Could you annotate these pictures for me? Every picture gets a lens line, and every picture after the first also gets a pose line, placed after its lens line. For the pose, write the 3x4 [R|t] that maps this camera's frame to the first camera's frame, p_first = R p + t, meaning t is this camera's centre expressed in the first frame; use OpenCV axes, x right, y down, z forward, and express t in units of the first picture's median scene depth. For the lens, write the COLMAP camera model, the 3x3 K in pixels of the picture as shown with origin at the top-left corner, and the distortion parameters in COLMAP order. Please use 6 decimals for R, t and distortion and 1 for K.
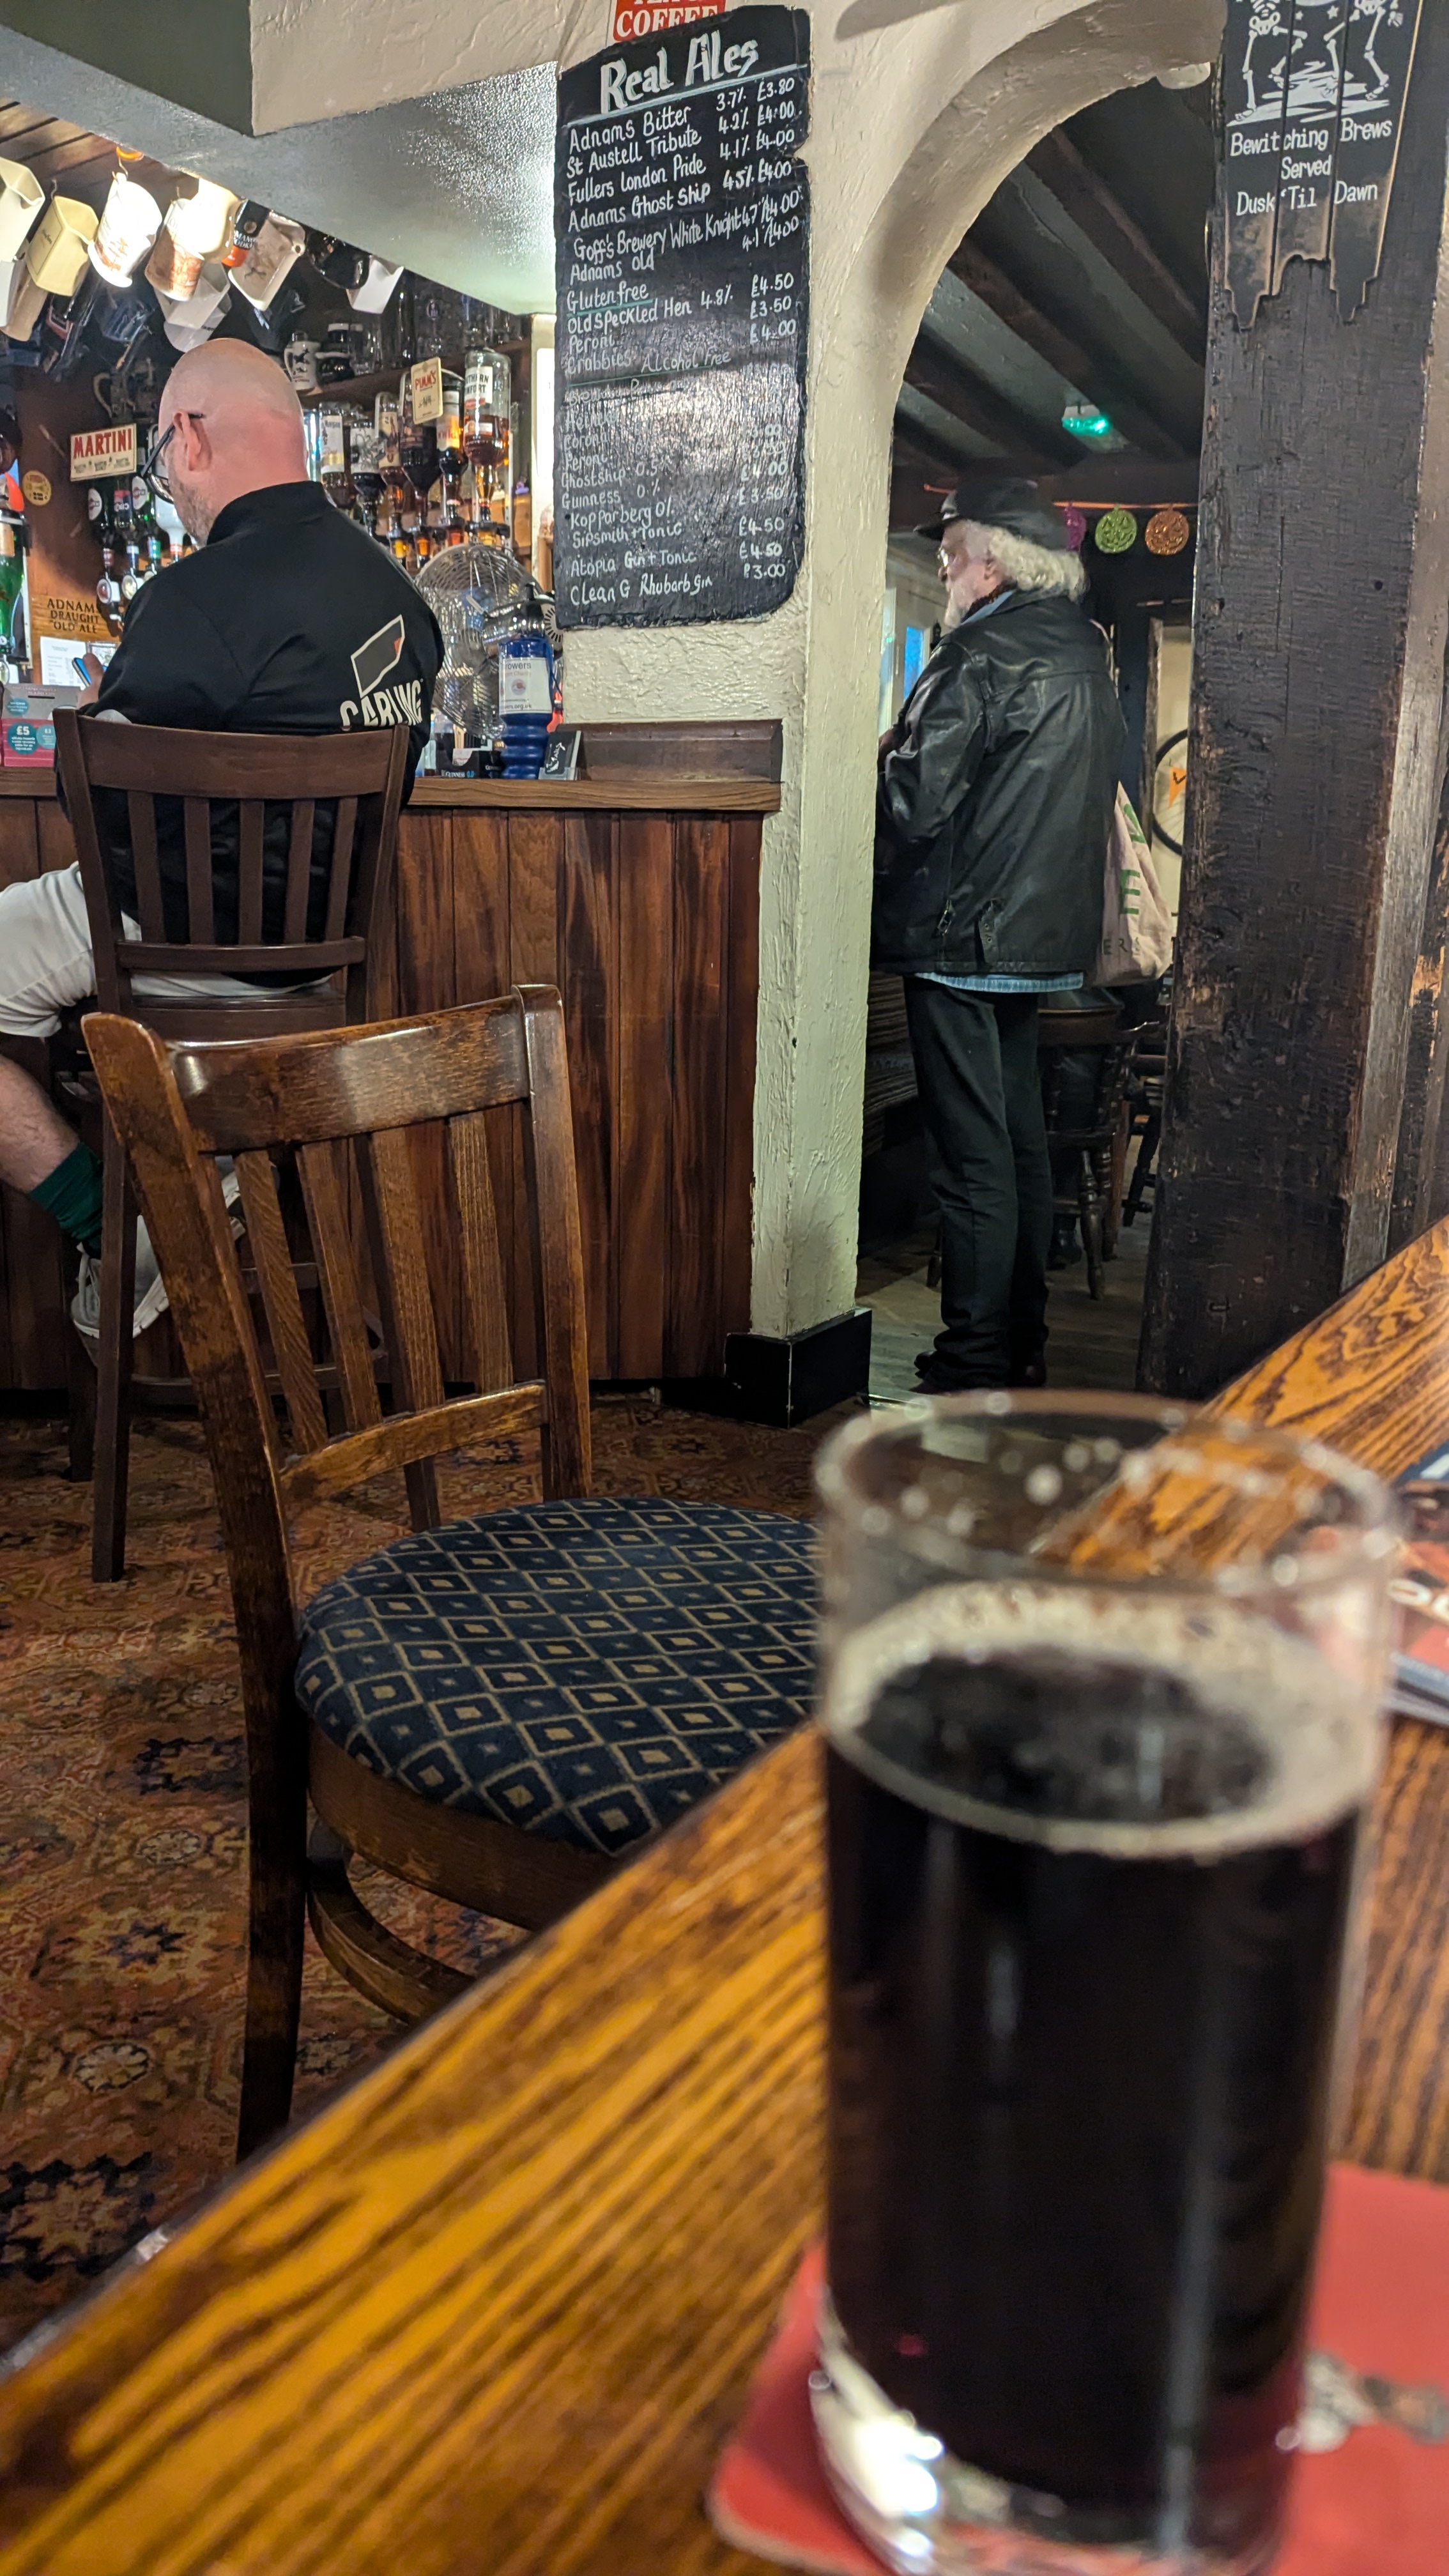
lens RADIAL K [[1859.8, 0, 723.2], [0, 1859.8, 1273.9], [0, 0, 1]] dist [0.048336, -0.032391]
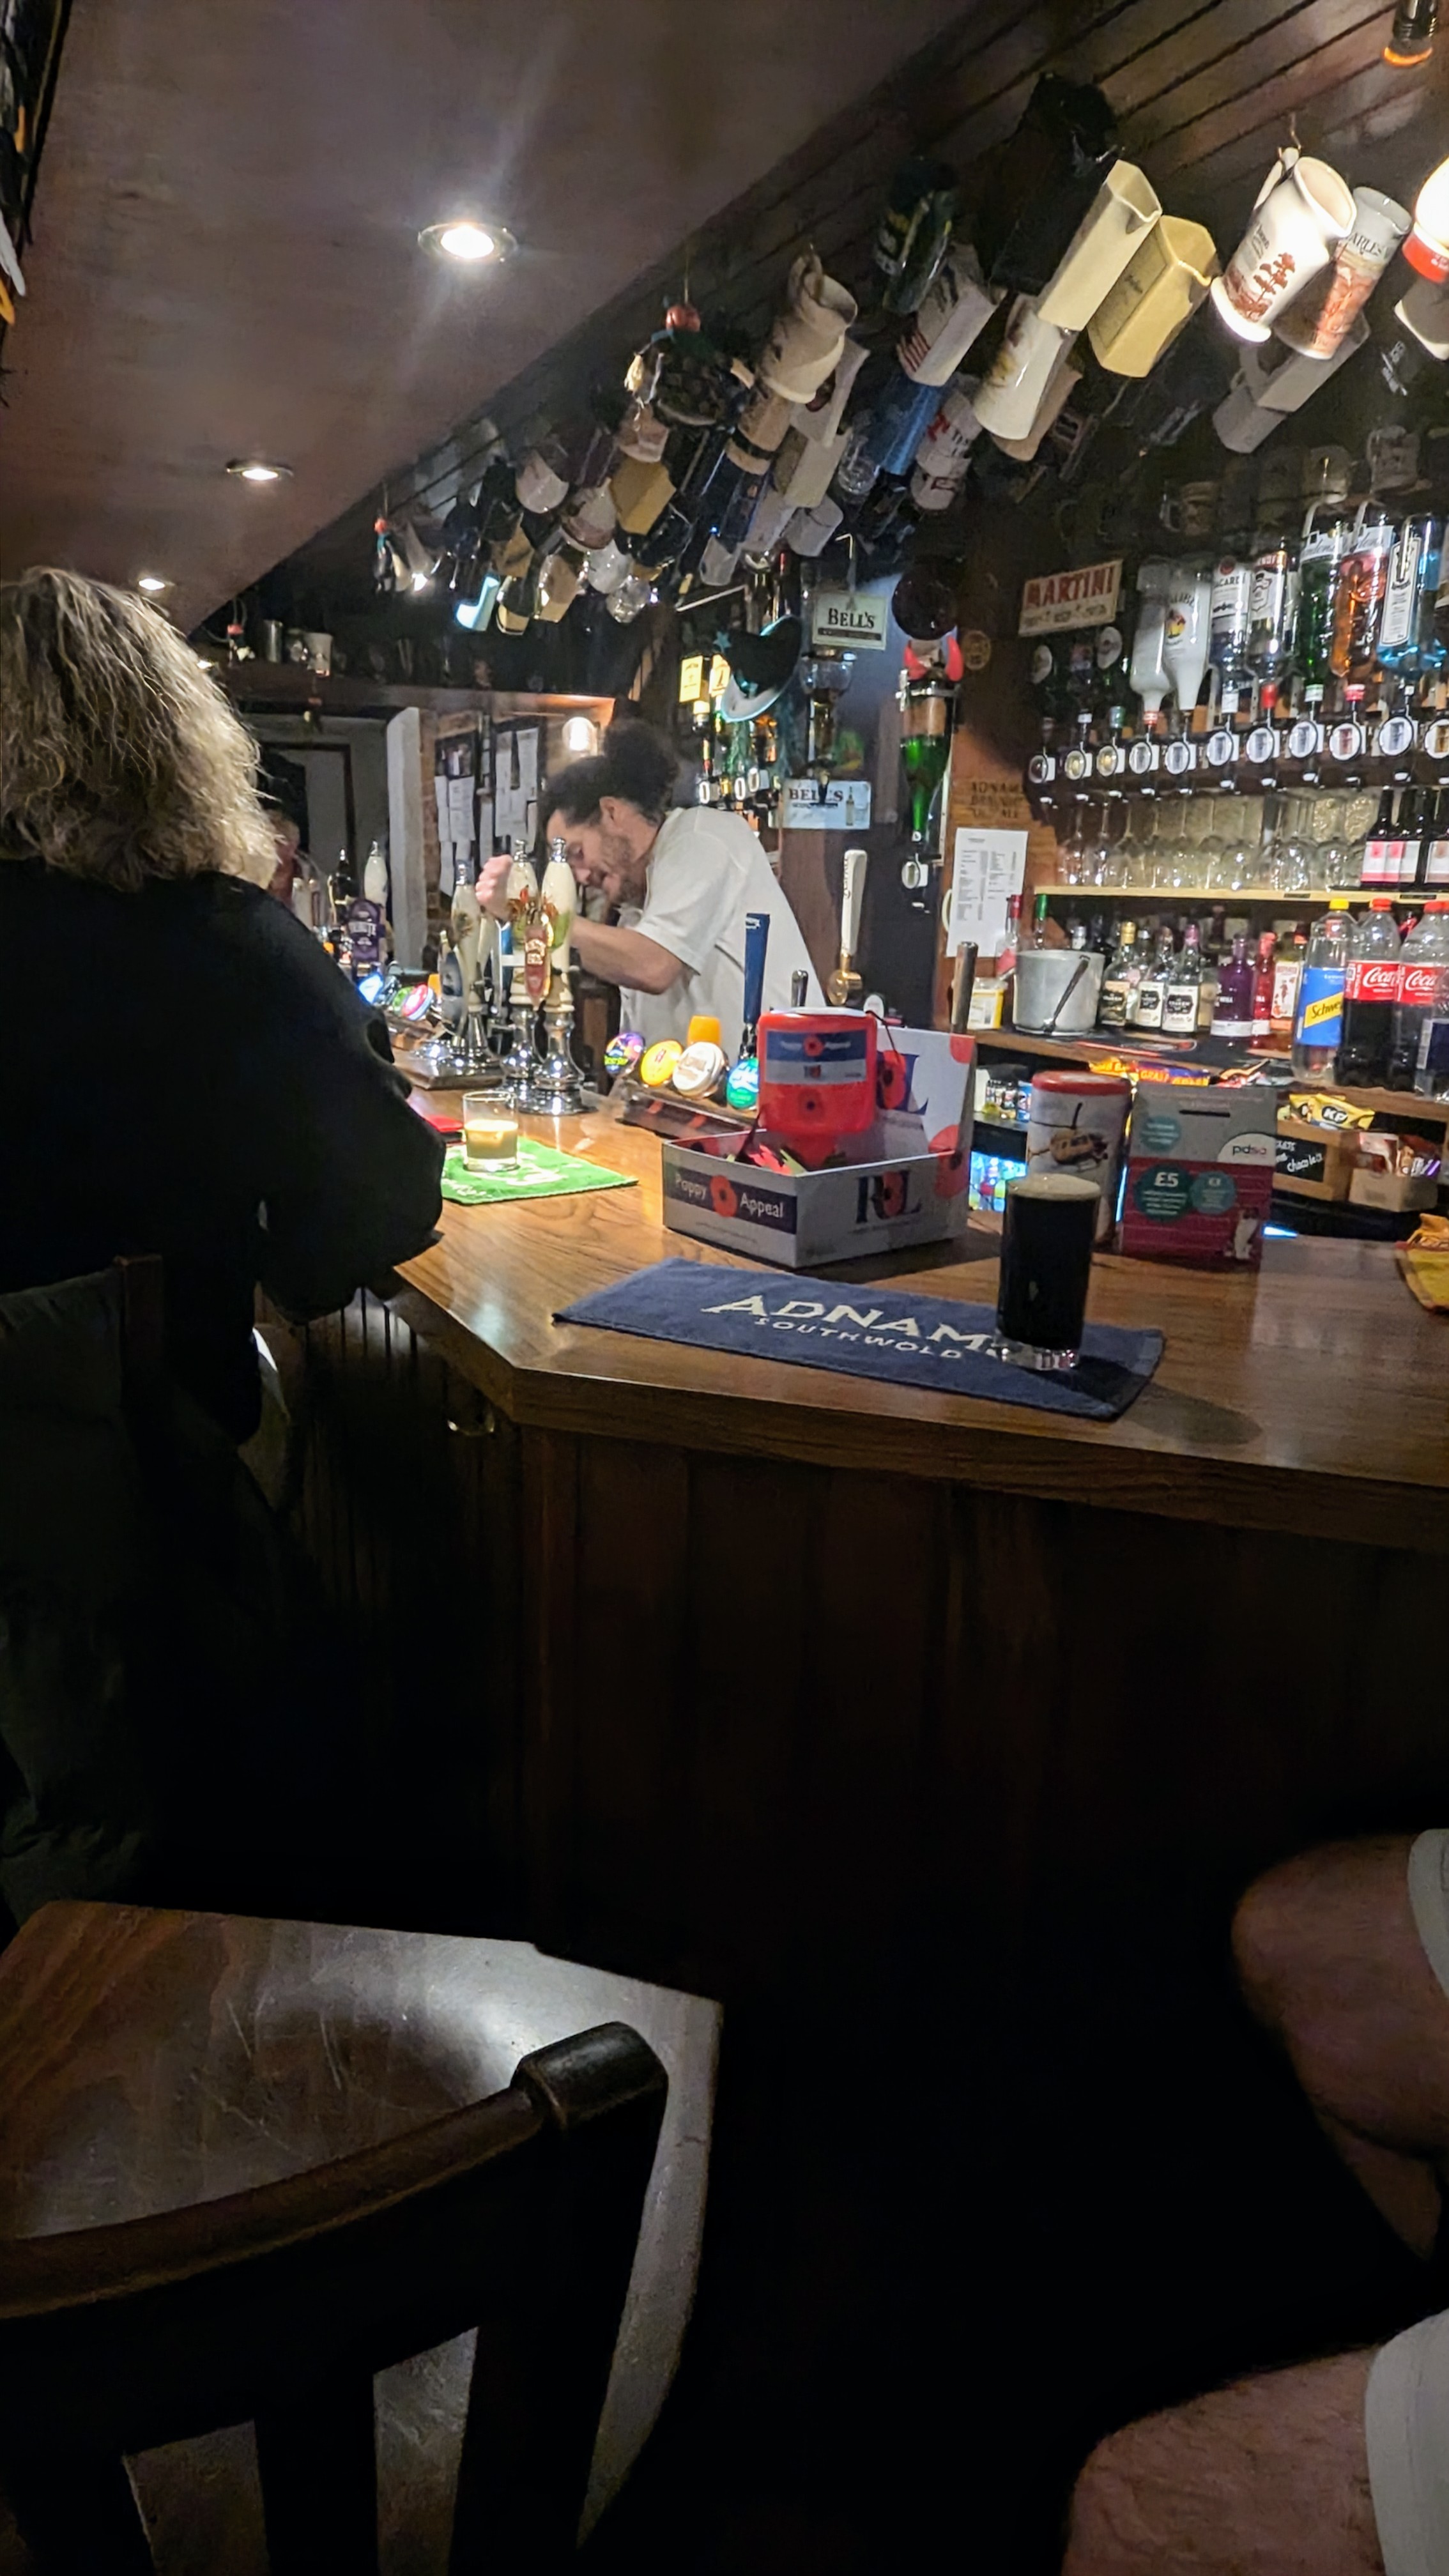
lens RADIAL K [[1403.4, 0, 670.6], [0, 1403.4, 1277.9], [0, 0, 1]] dist [-0.004178, 0.001731]
pose [[0.916252, 0.107393, -0.385939, -0.493325], [-0.084639, 0.993545, 0.075526, -0.399535], [0.391559, -0.036536, 0.919427, 0.830226]]
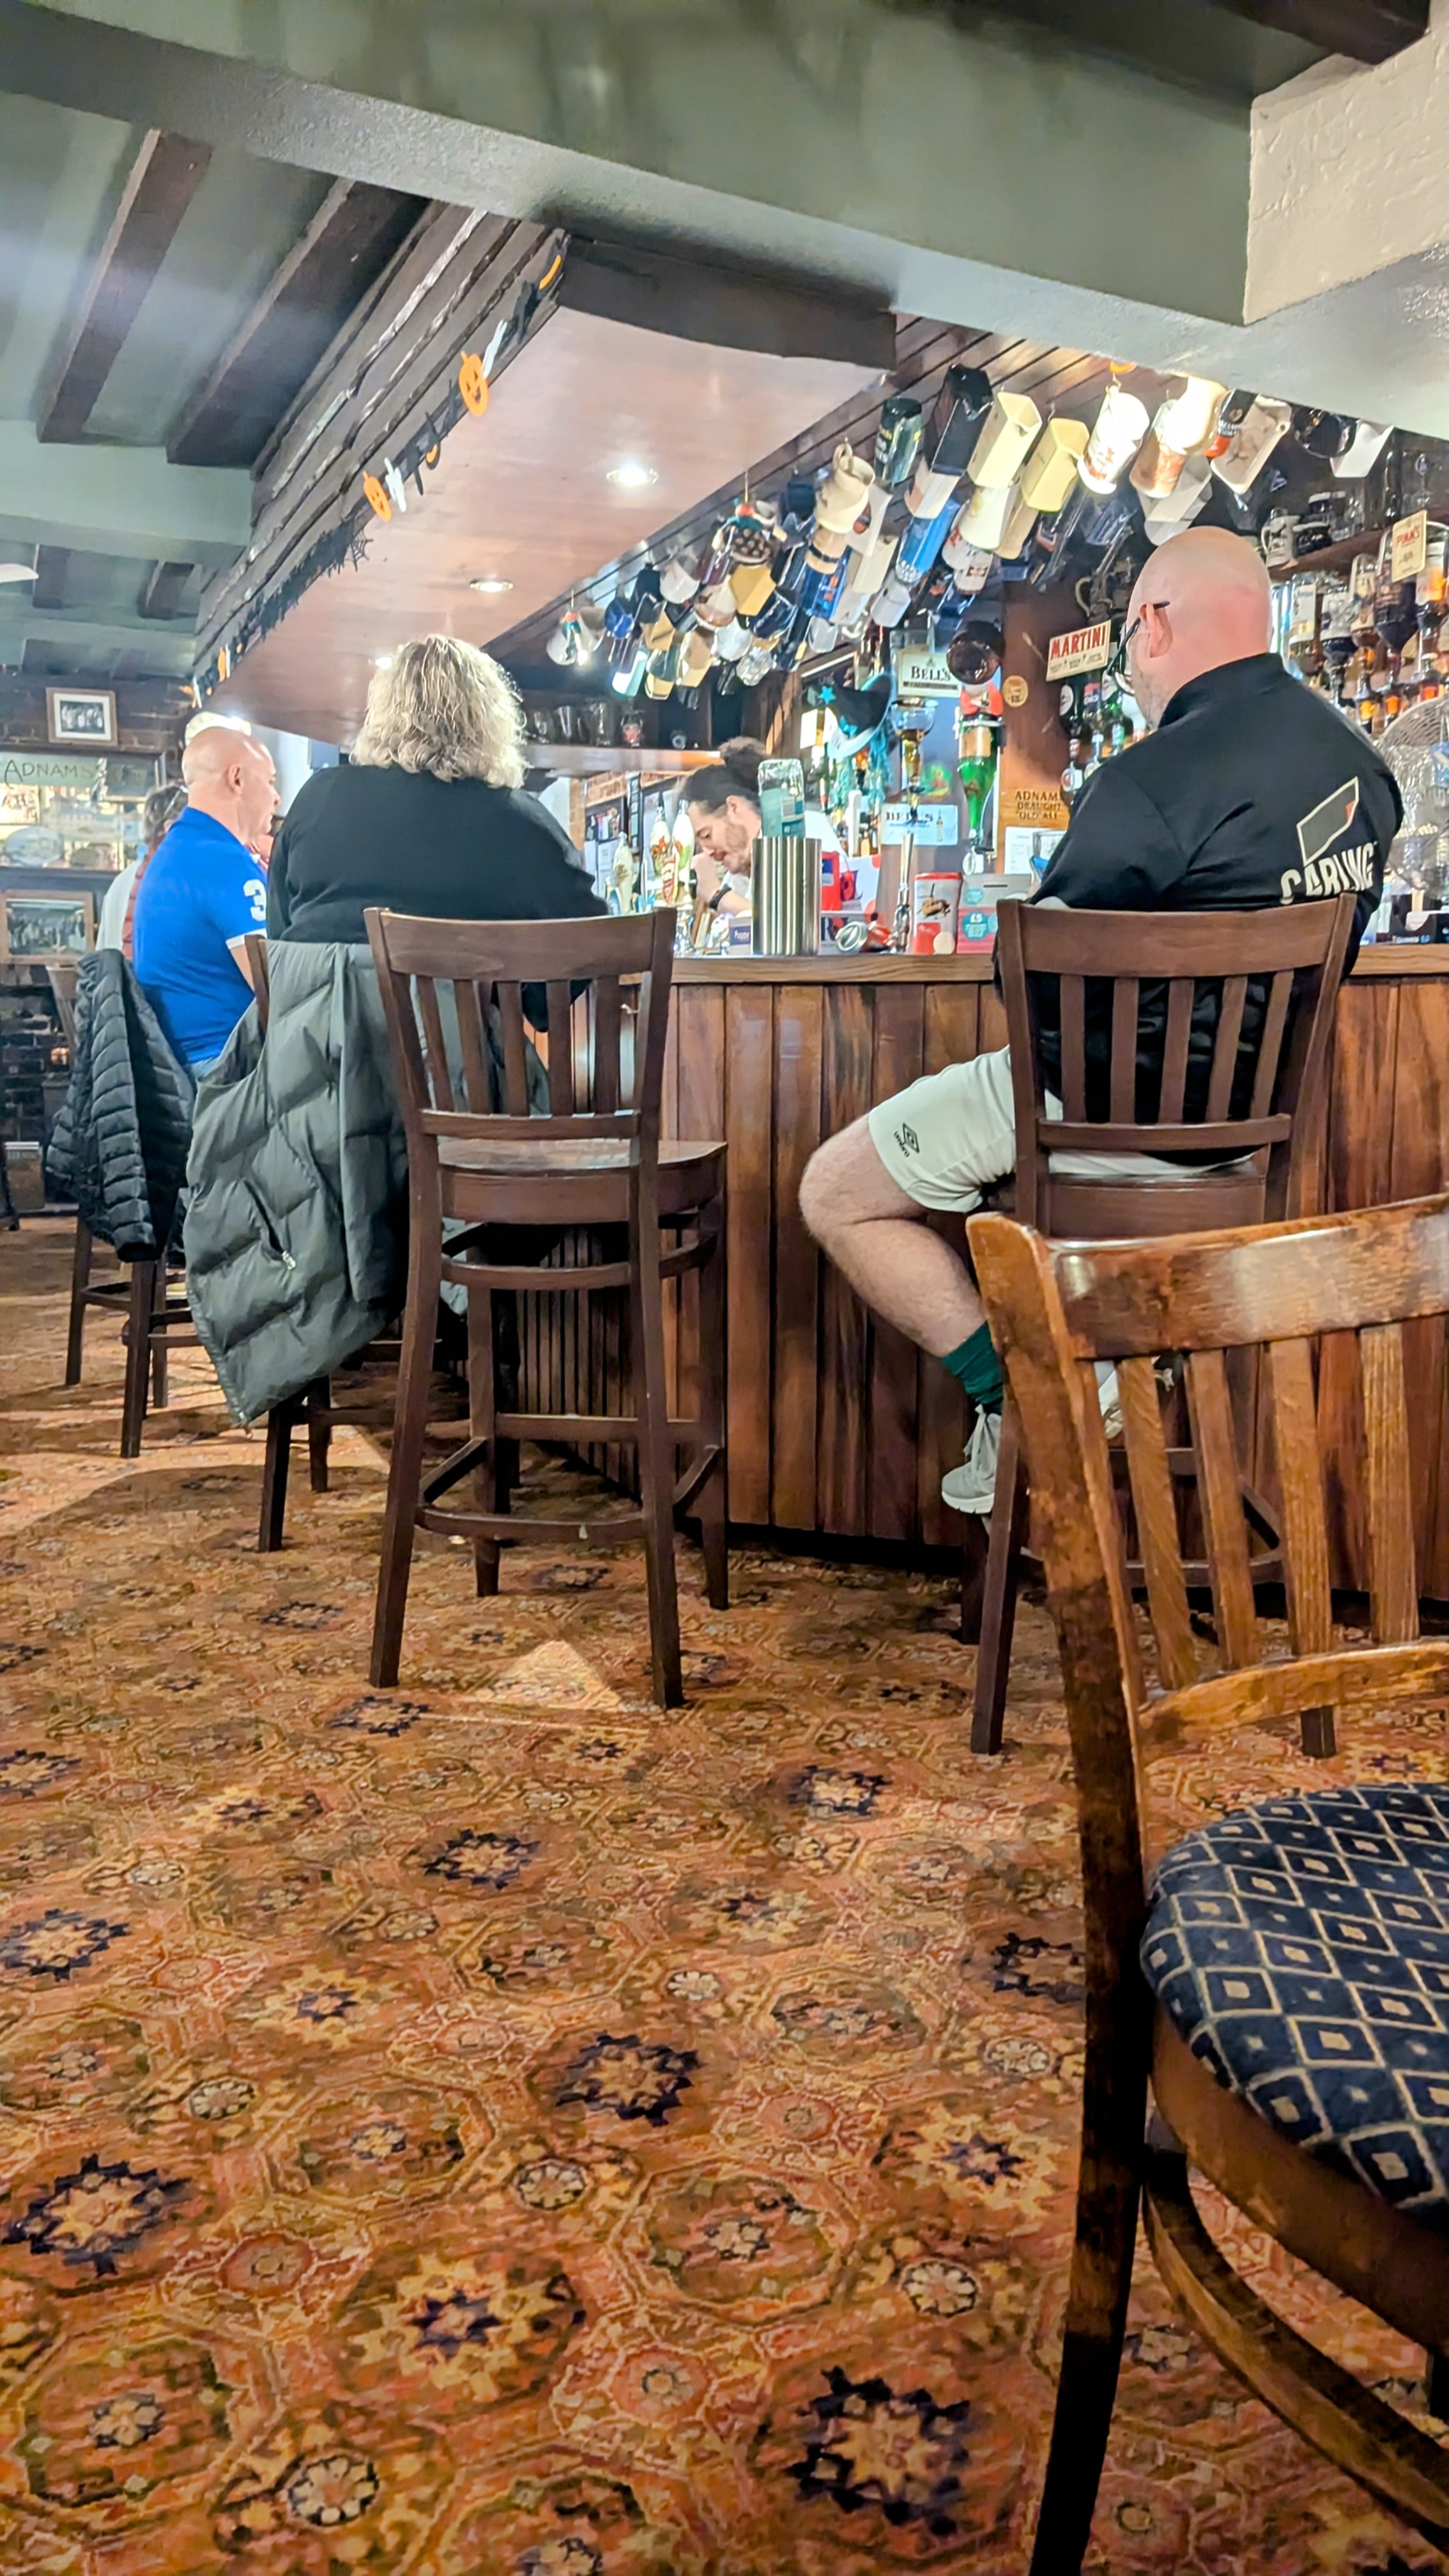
lens RADIAL K [[1859.8, 0, 726.2], [0, 1859.8, 1298.4], [0, 0, 1]] dist [0.048336, -0.032391]
pose [[0.884043, 0.049696, -0.464756, -0.000209], [-0.083110, 0.995200, -0.051672, -0.015951], [0.459957, 0.084306, 0.883930, 0.039830]]
